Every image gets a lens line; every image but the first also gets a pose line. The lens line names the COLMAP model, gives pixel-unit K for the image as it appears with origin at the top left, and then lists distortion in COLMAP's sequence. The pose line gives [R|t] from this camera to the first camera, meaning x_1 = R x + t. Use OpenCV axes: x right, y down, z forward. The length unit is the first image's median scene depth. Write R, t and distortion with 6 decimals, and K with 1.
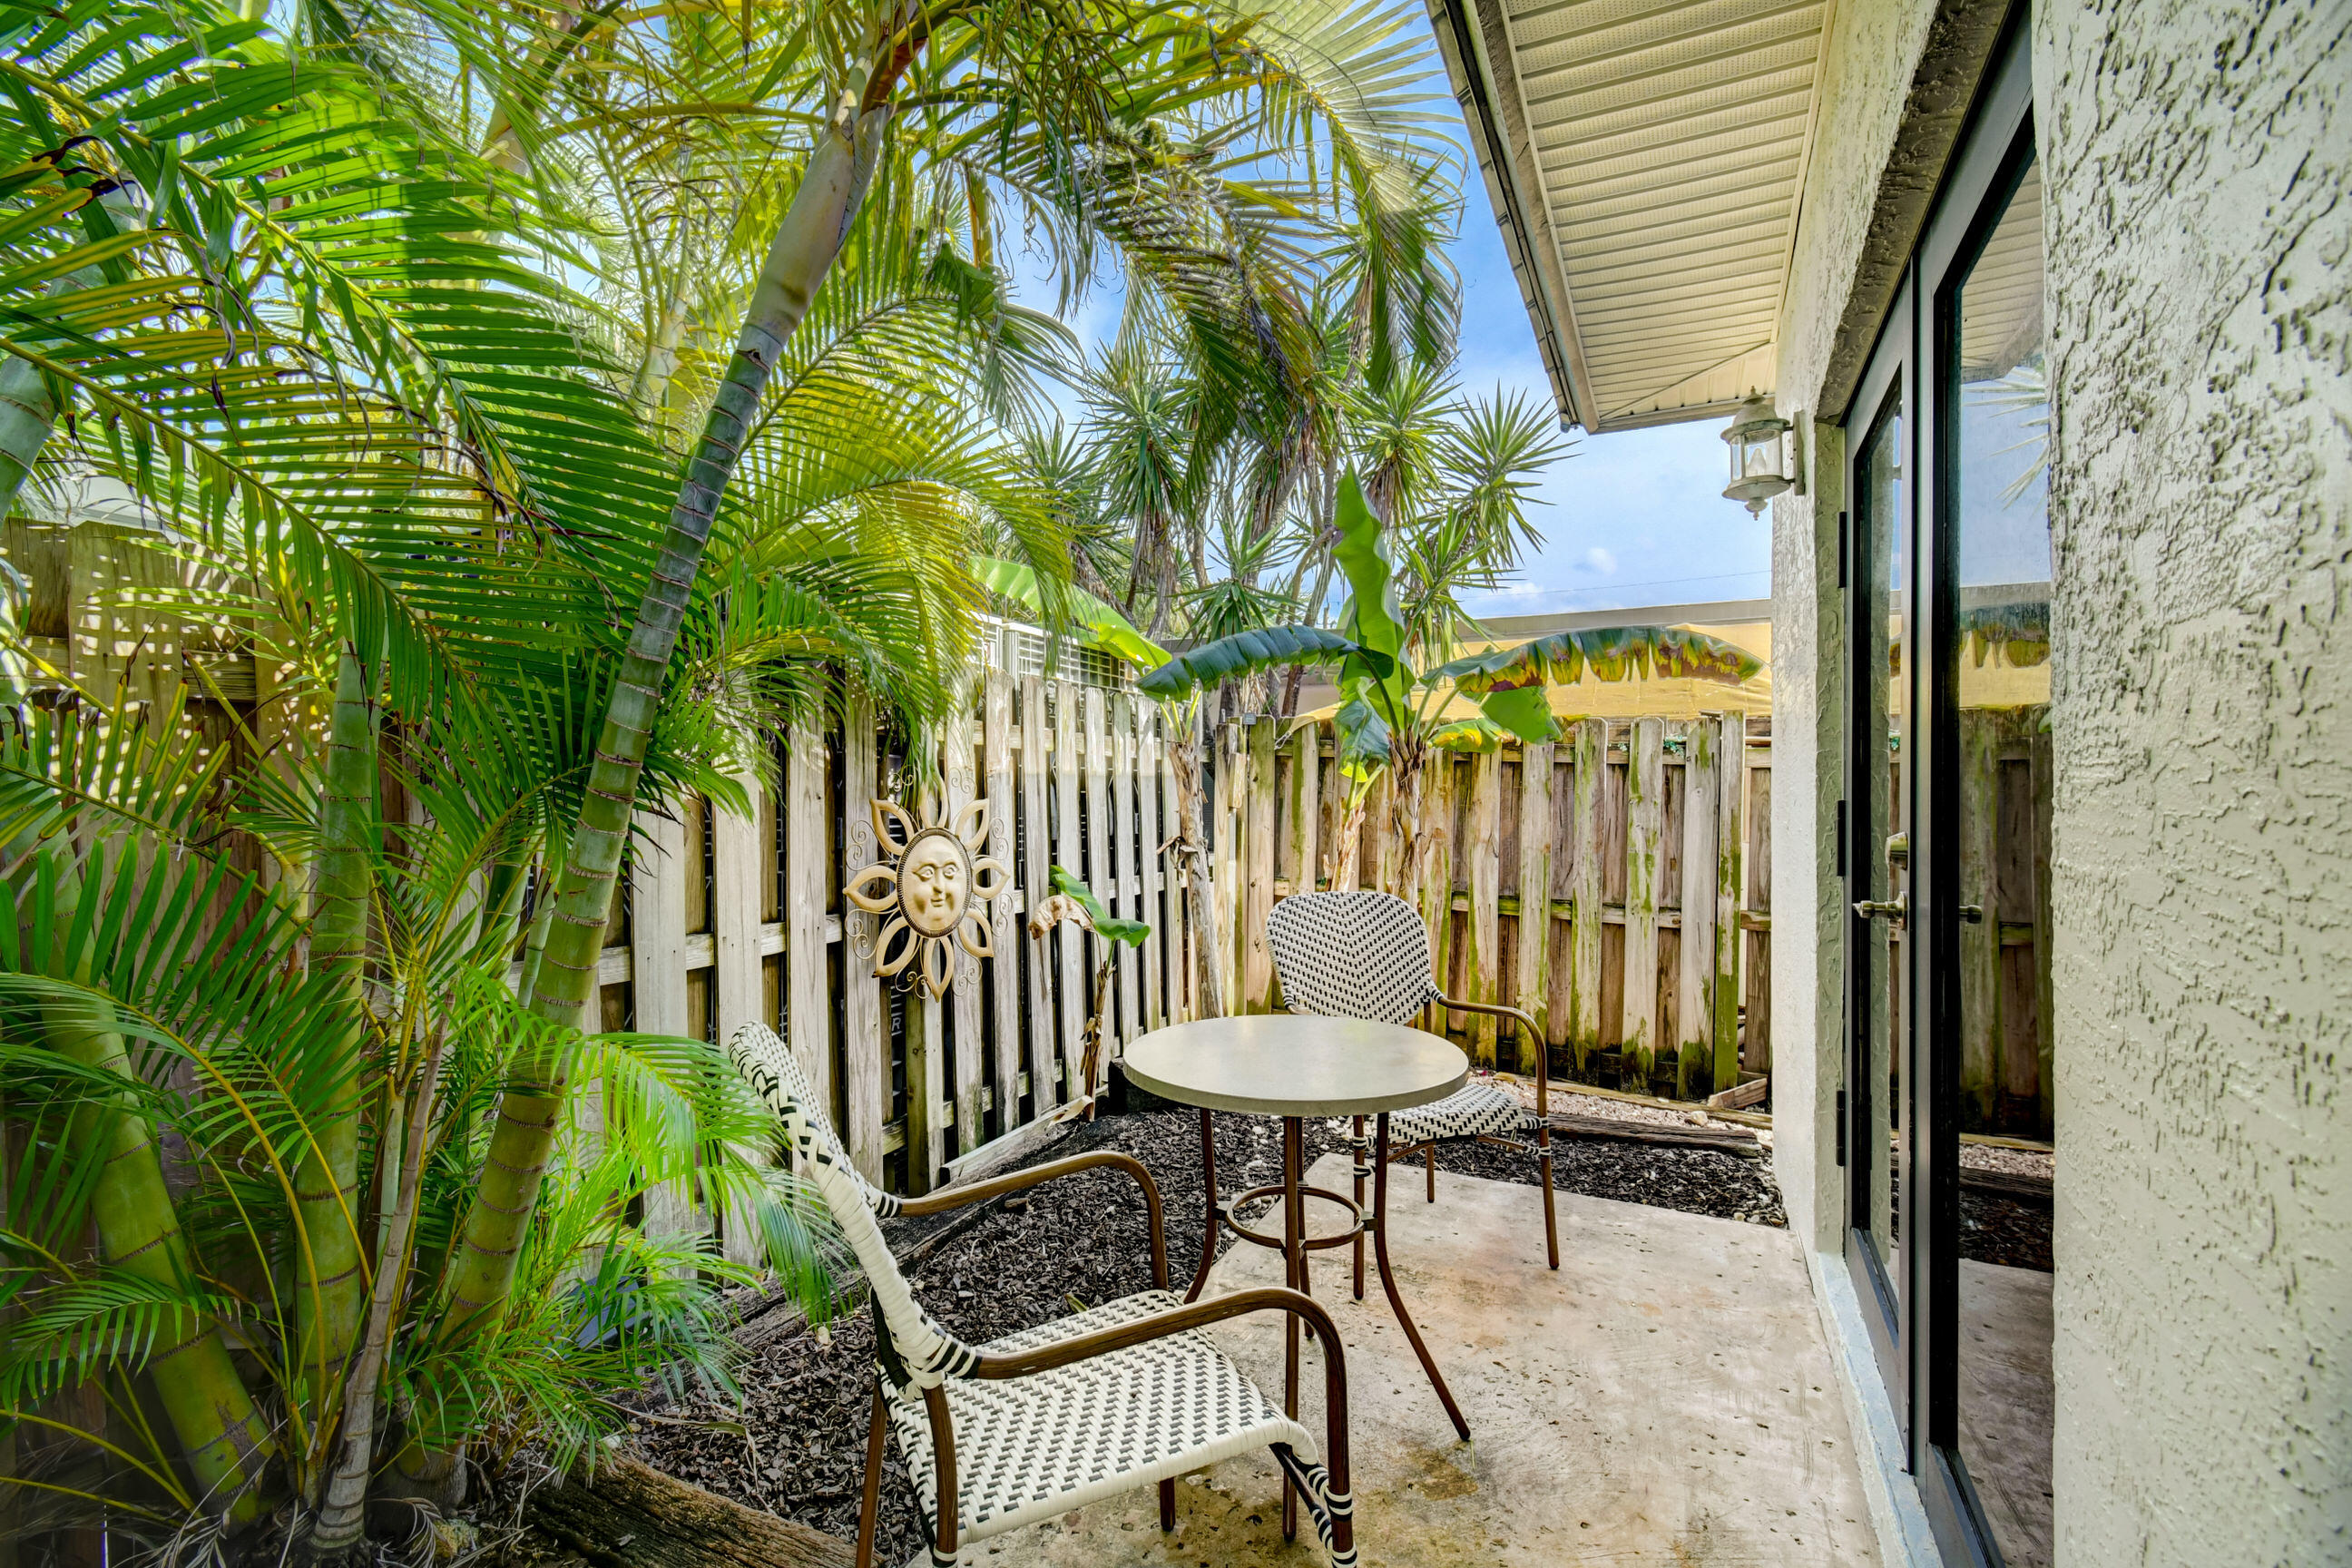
lens RADIAL K [[1079.1, 0, 1176.0], [0, 1079.1, 784.0], [0, 0, 1]] dist [0.000056, 0.000044]
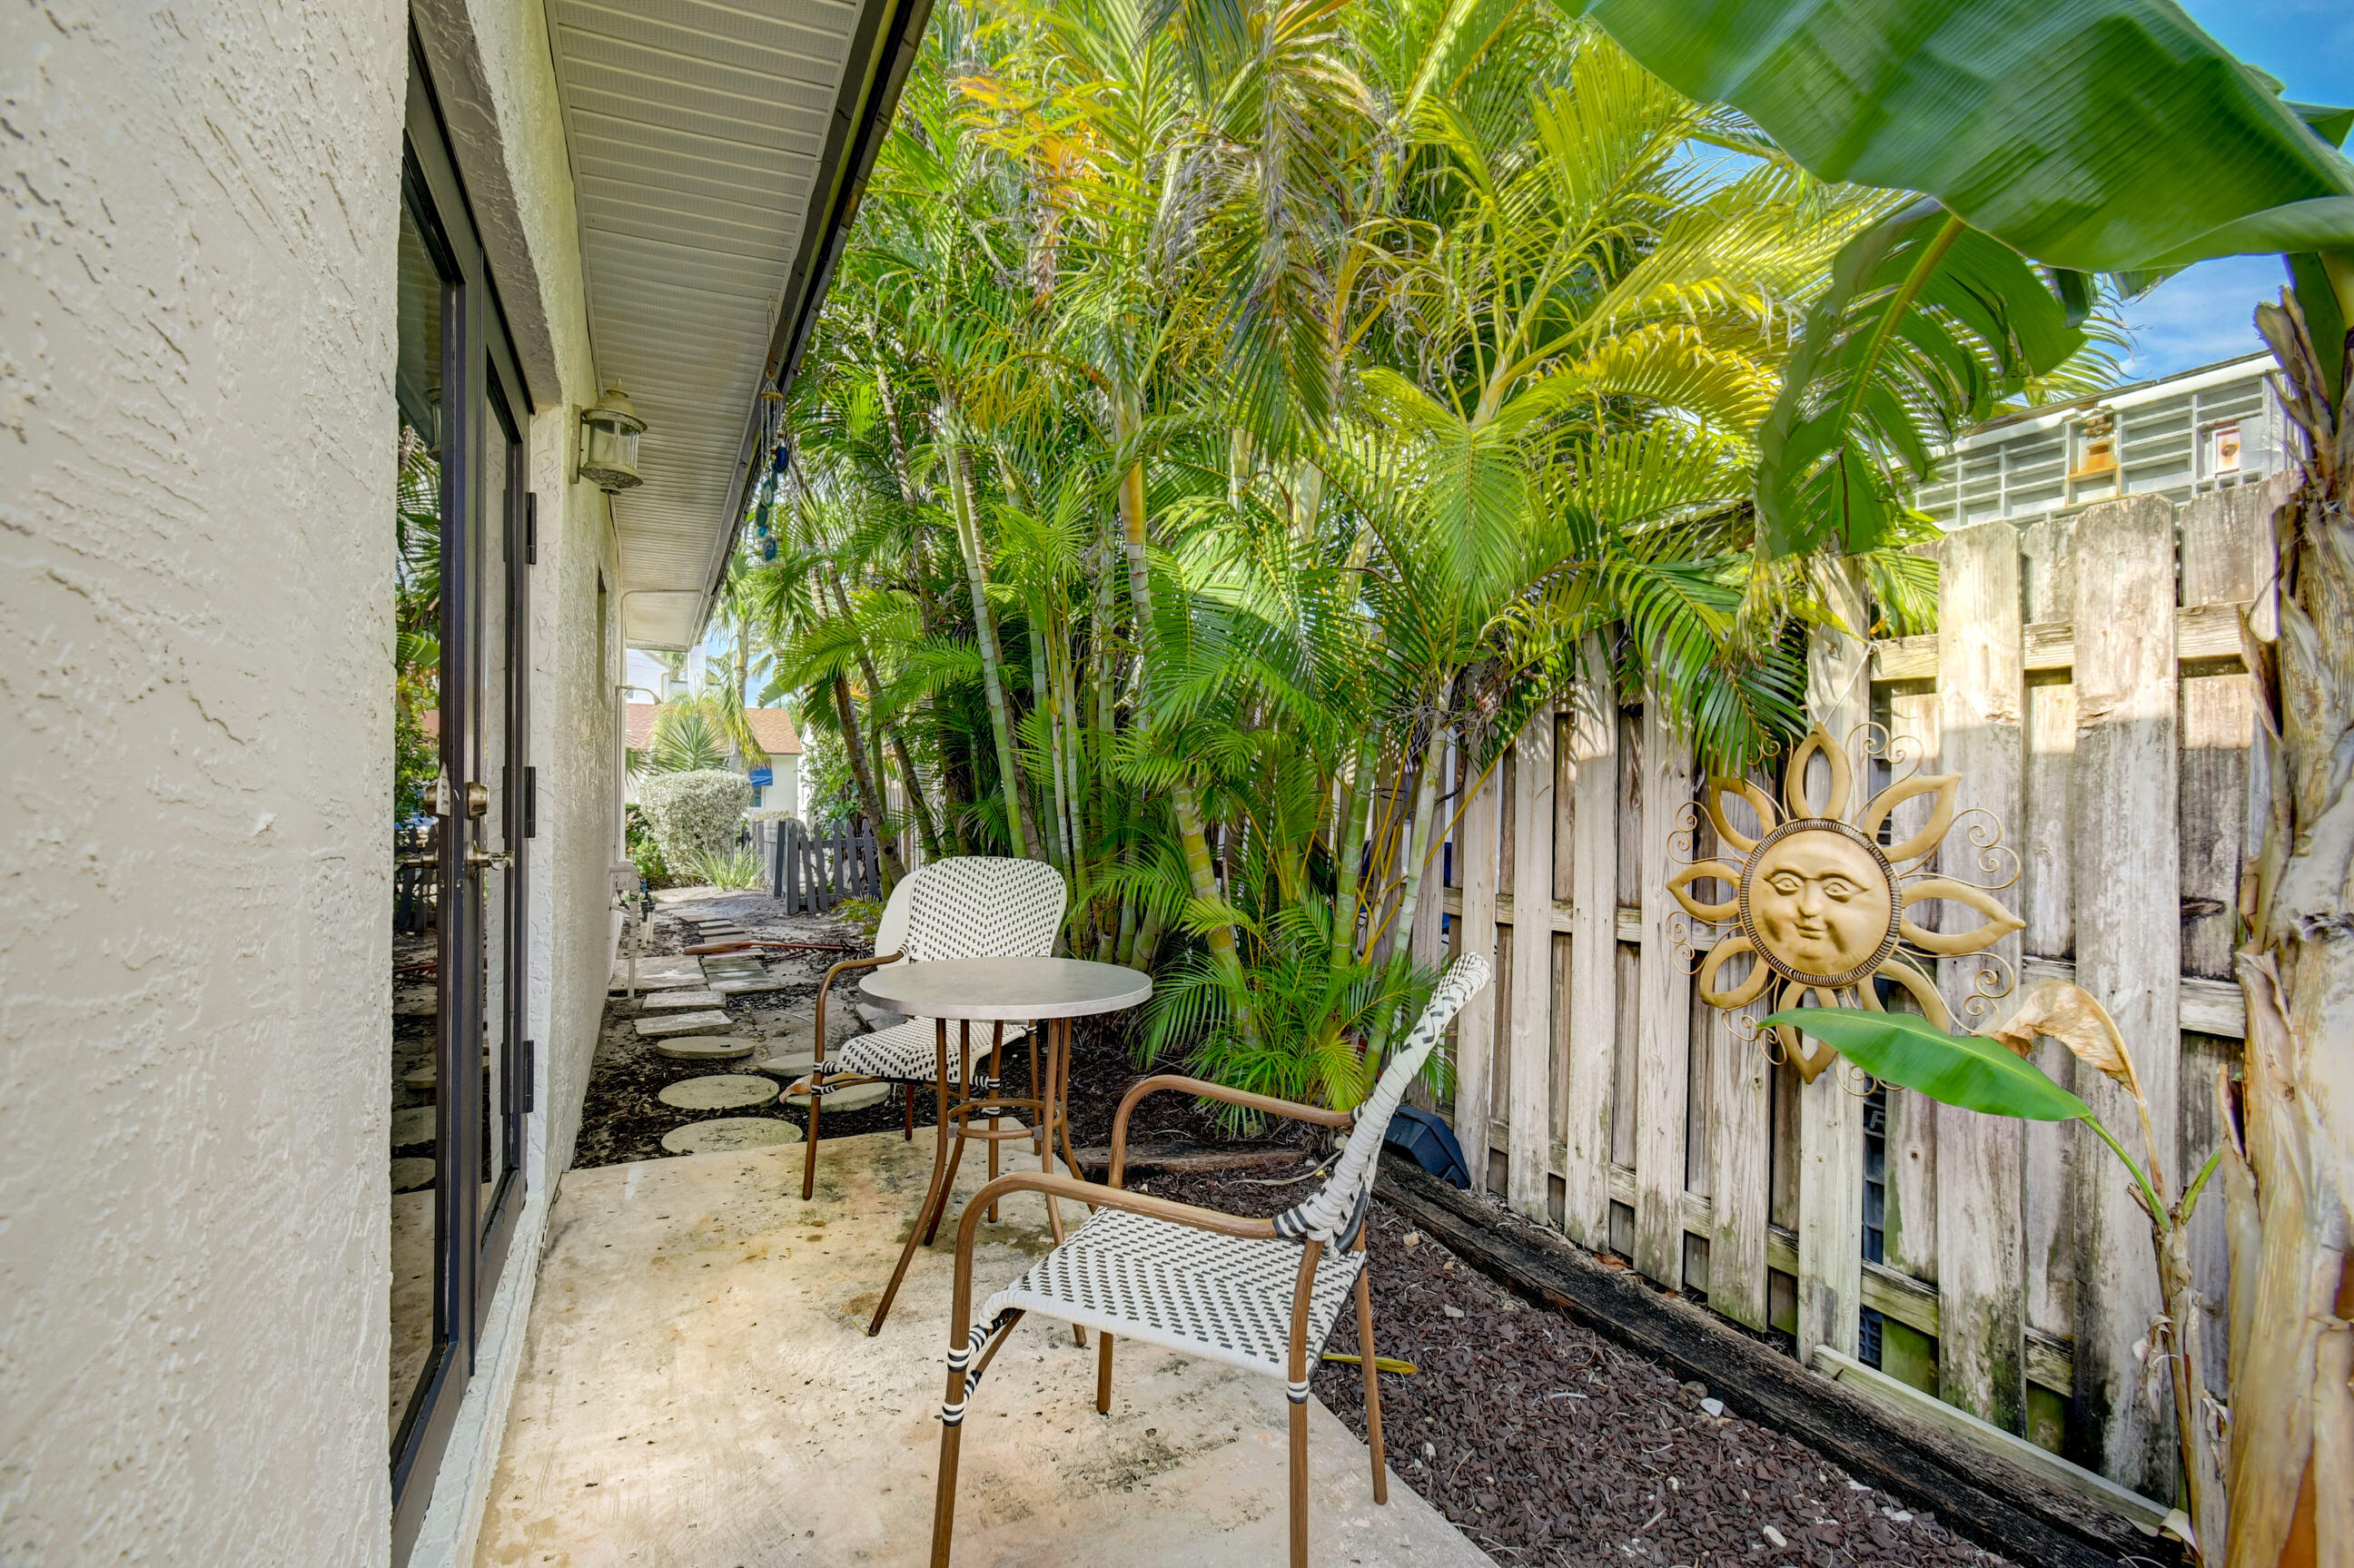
lens RADIAL K [[1079.9, 0, 1177.0], [0, 1079.9, 784.0], [0, 0, 1]] dist [0.000056, 0.000044]
pose [[-0.626648, 0.000784, -0.779302, 0.550240], [0.002186, 0.999997, -0.000752, 0.018818], [0.779300, -0.002174, -0.626648, 1.136156]]
